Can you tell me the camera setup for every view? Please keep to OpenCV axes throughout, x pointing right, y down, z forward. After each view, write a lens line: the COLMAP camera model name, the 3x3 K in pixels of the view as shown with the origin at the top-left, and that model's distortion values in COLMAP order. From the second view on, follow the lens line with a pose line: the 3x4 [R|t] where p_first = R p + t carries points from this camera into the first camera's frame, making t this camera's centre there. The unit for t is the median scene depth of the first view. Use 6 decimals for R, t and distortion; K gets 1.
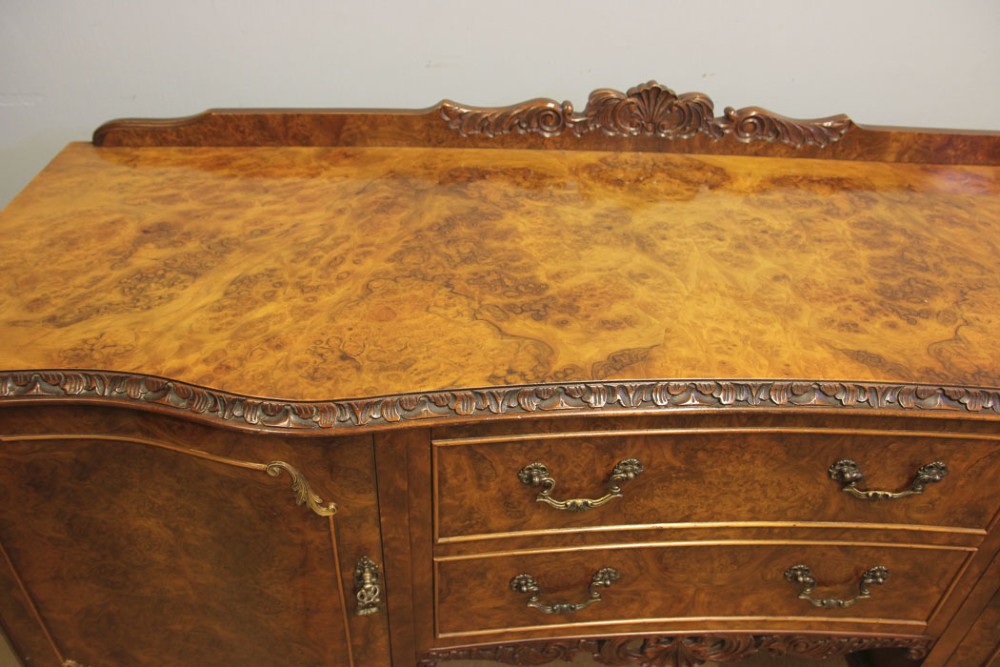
lens RADIAL K [[782.5, 0, 492.5], [0, 782.5, 340.2], [0, 0, 1]] dist [-0.132700, 0.106603]
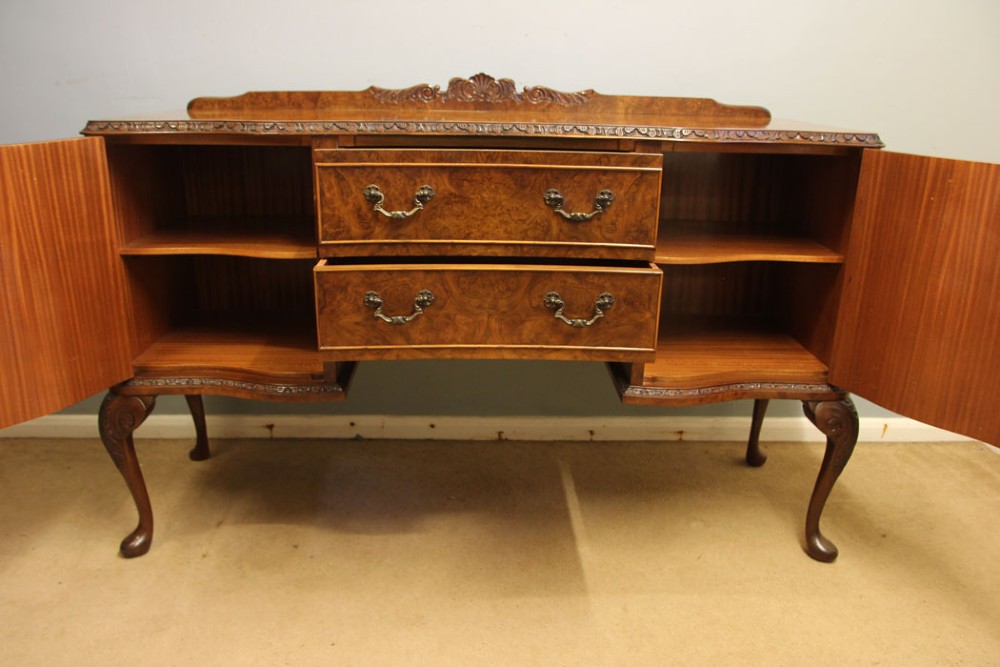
lens RADIAL K [[782.5, 0, 491.1], [0, 782.5, 347.1], [0, 0, 1]] dist [-0.132700, 0.106603]
pose [[0.999598, -0.014787, -0.024210, 0.332057], [0.006682, 0.952120, -0.305652, 1.104584], [0.027570, 0.305367, 0.951836, -0.750171]]
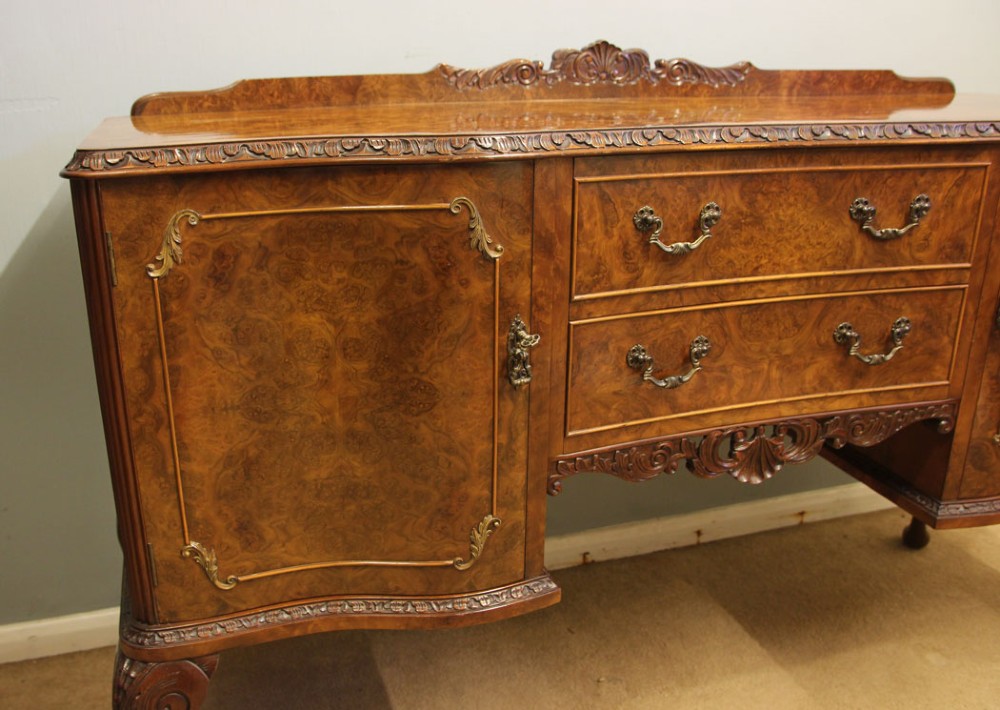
lens RADIAL K [[891.1, 0, 413.4], [0, 891.1, 356.8], [0, 0, 1]] dist [-0.128415, 0.090354]
pose [[0.974923, -0.122531, 0.185772, -0.508671], [0.172715, 0.943018, -0.284406, 0.614920], [-0.140338, 0.309359, 0.940533, -0.160141]]
